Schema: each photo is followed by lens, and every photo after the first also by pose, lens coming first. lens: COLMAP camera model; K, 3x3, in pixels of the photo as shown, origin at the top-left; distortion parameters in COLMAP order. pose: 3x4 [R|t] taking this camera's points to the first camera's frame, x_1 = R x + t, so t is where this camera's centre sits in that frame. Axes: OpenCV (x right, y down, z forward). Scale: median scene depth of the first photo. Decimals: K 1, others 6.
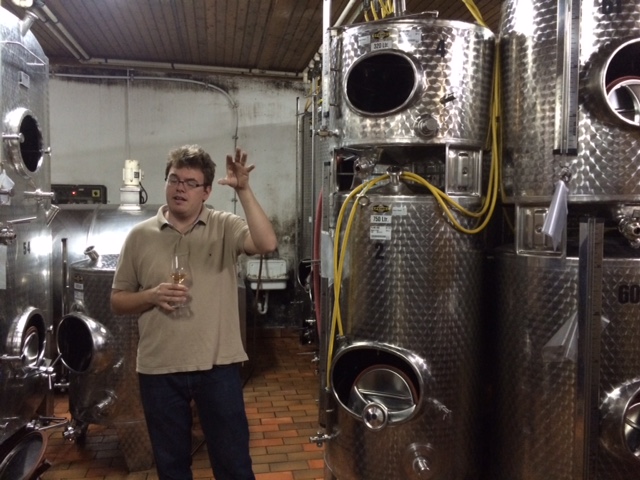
lens RADIAL K [[537.8, 0, 320.2], [0, 537.8, 237.5], [0, 0, 1]] dist [0.066491, 0.006754]
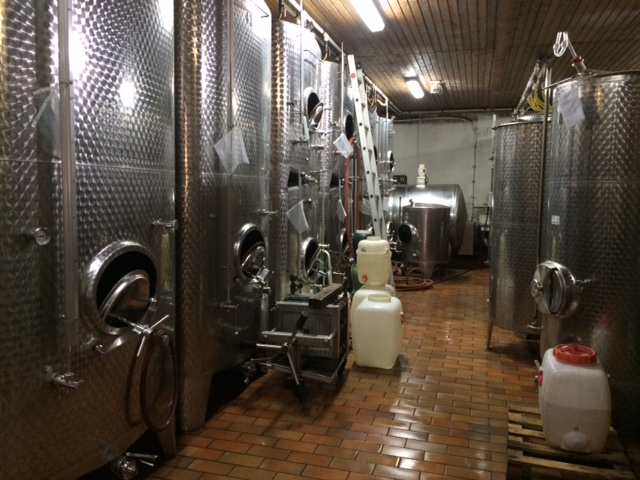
lens RADIAL K [[537.8, 0, 320.7], [0, 537.8, 238.2], [0, 0, 1]] dist [0.066491, 0.006754]
pose [[0.889488, 0.035158, -0.455603, 0.227197], [-0.020304, 0.999092, 0.037456, 0.064612], [0.456507, -0.024066, 0.889394, -0.883815]]
